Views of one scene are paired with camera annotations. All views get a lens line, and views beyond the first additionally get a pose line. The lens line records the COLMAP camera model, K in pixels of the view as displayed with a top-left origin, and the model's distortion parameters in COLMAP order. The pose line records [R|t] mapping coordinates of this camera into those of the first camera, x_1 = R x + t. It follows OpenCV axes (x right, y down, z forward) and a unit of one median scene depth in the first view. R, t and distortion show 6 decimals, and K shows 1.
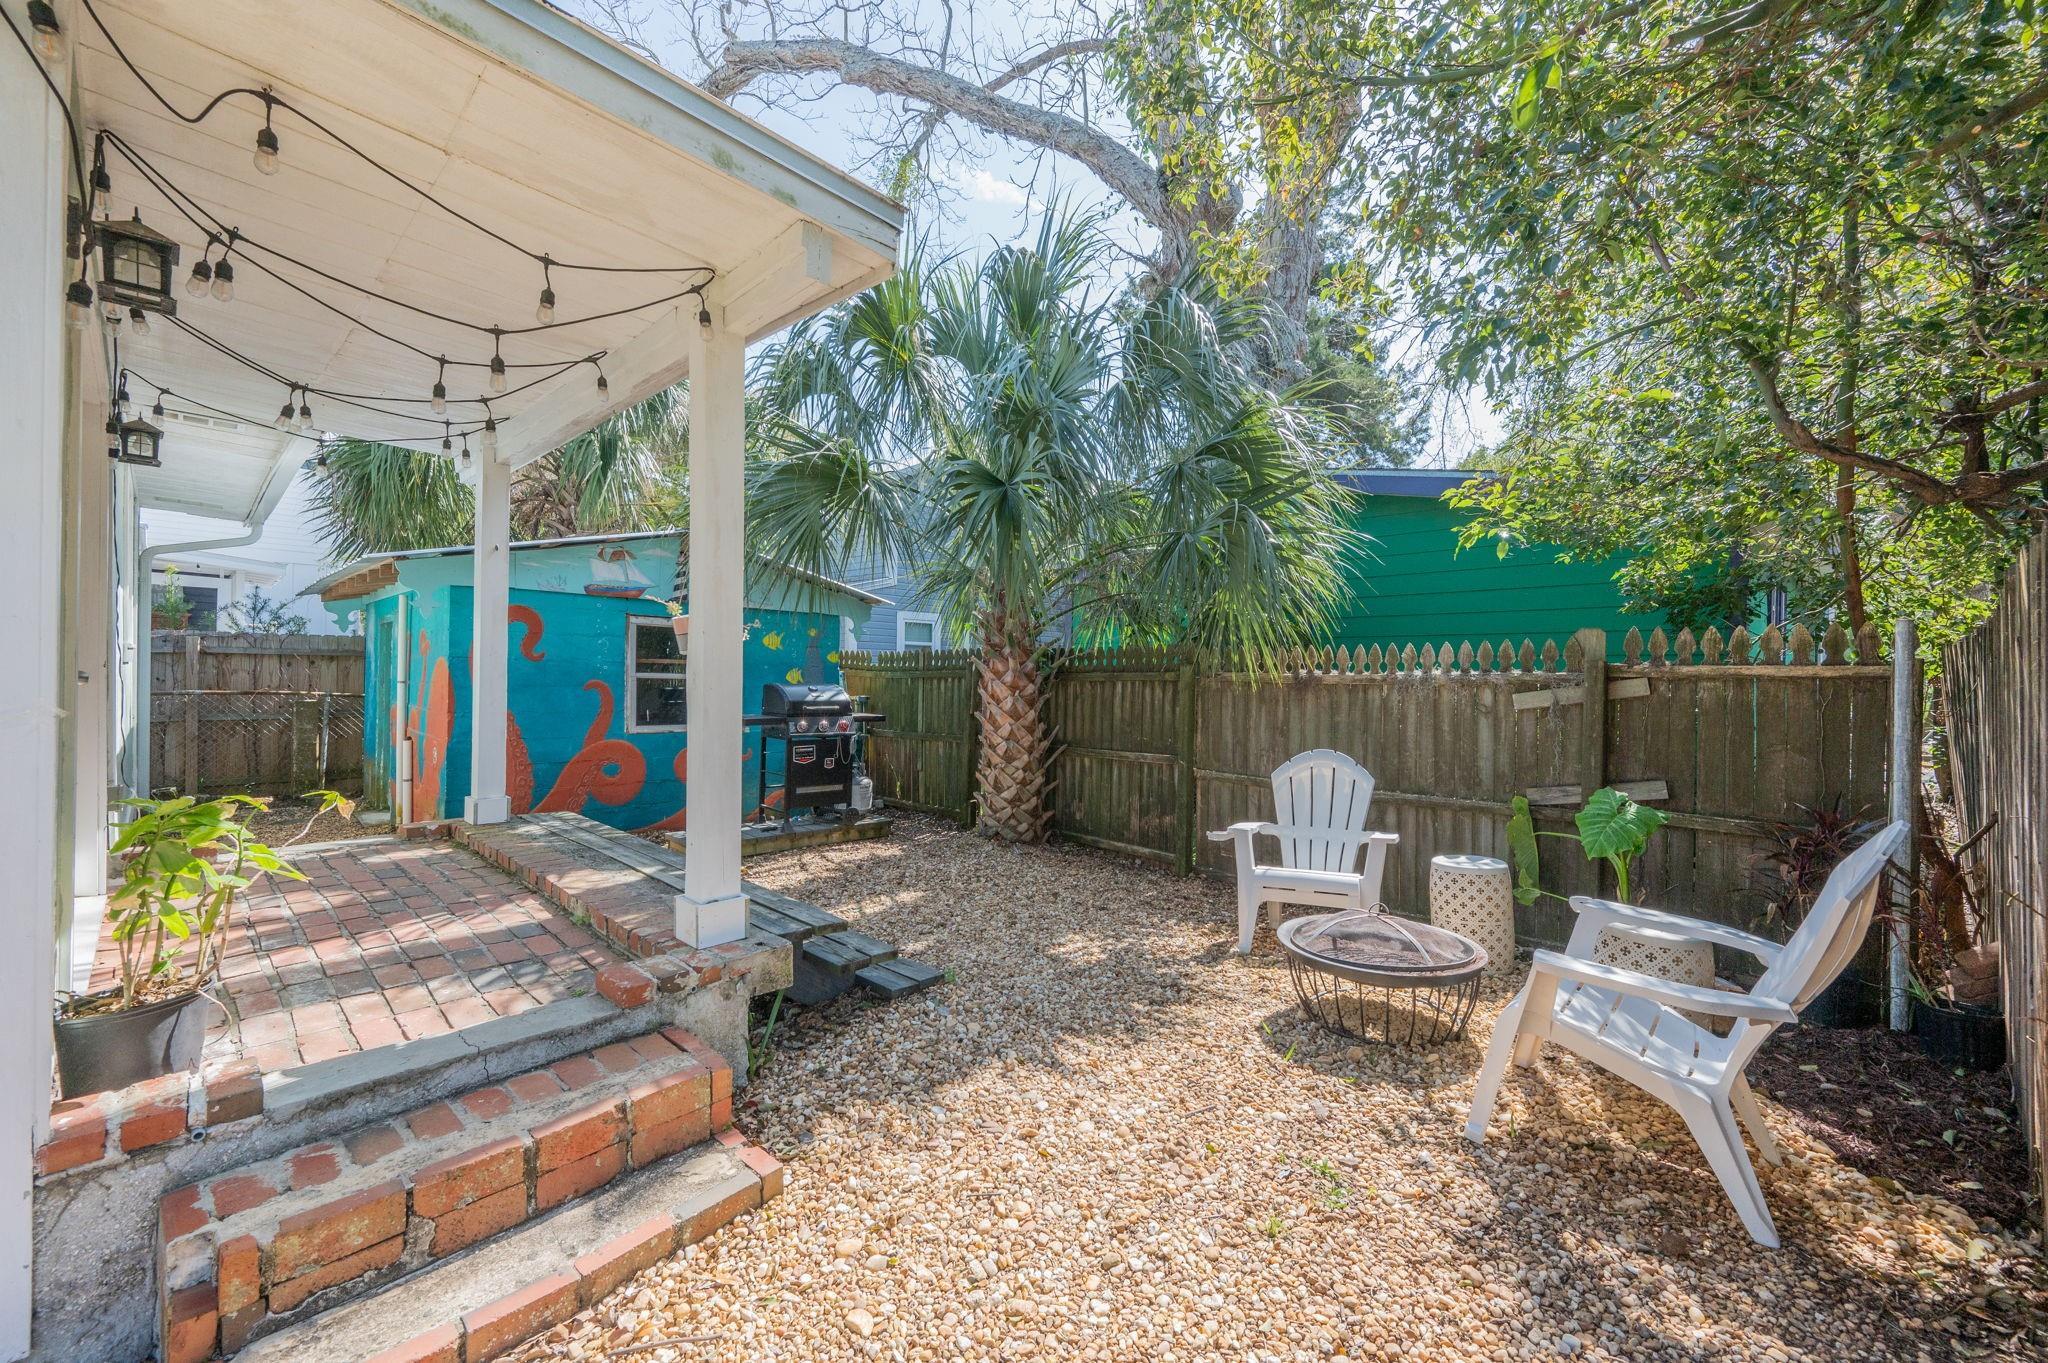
lens RADIAL K [[844.3, 0, 1028.8], [0, 844.3, 672.9], [0, 0, 1]] dist [0.000113, 0.000023]
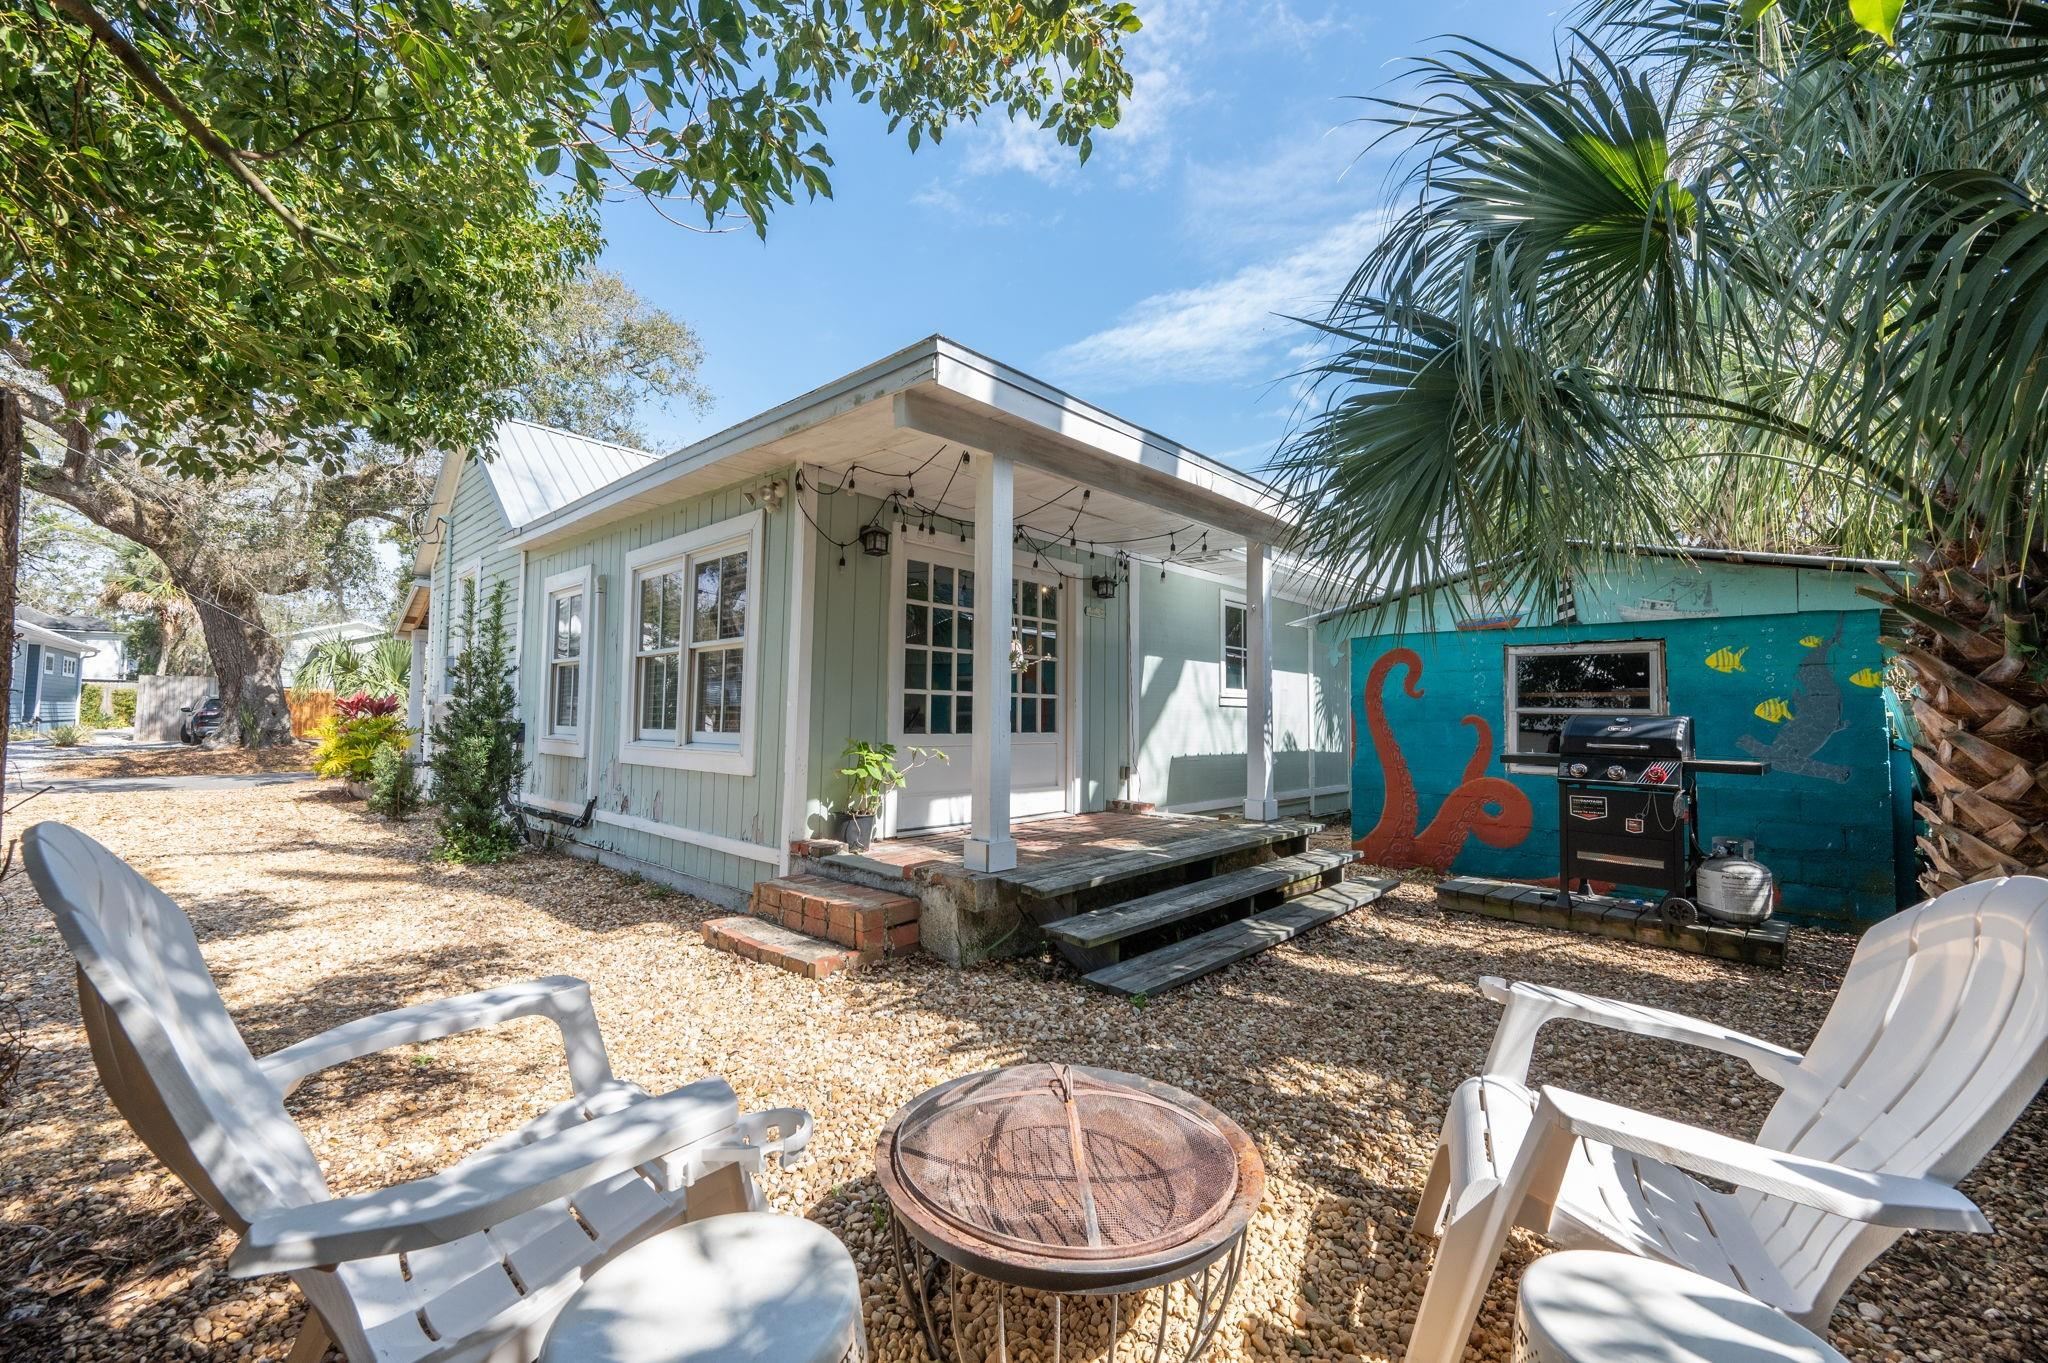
lens RADIAL K [[844.3, 0, 1028.8], [0, 844.3, 672.9], [0, 0, 1]] dist [0.000113, 0.000023]
pose [[-0.056416, -0.073186, -0.995721, 0.500667], [-0.016816, 0.997238, -0.072345, 0.038872], [0.998266, 0.012663, -0.057491, 0.530498]]
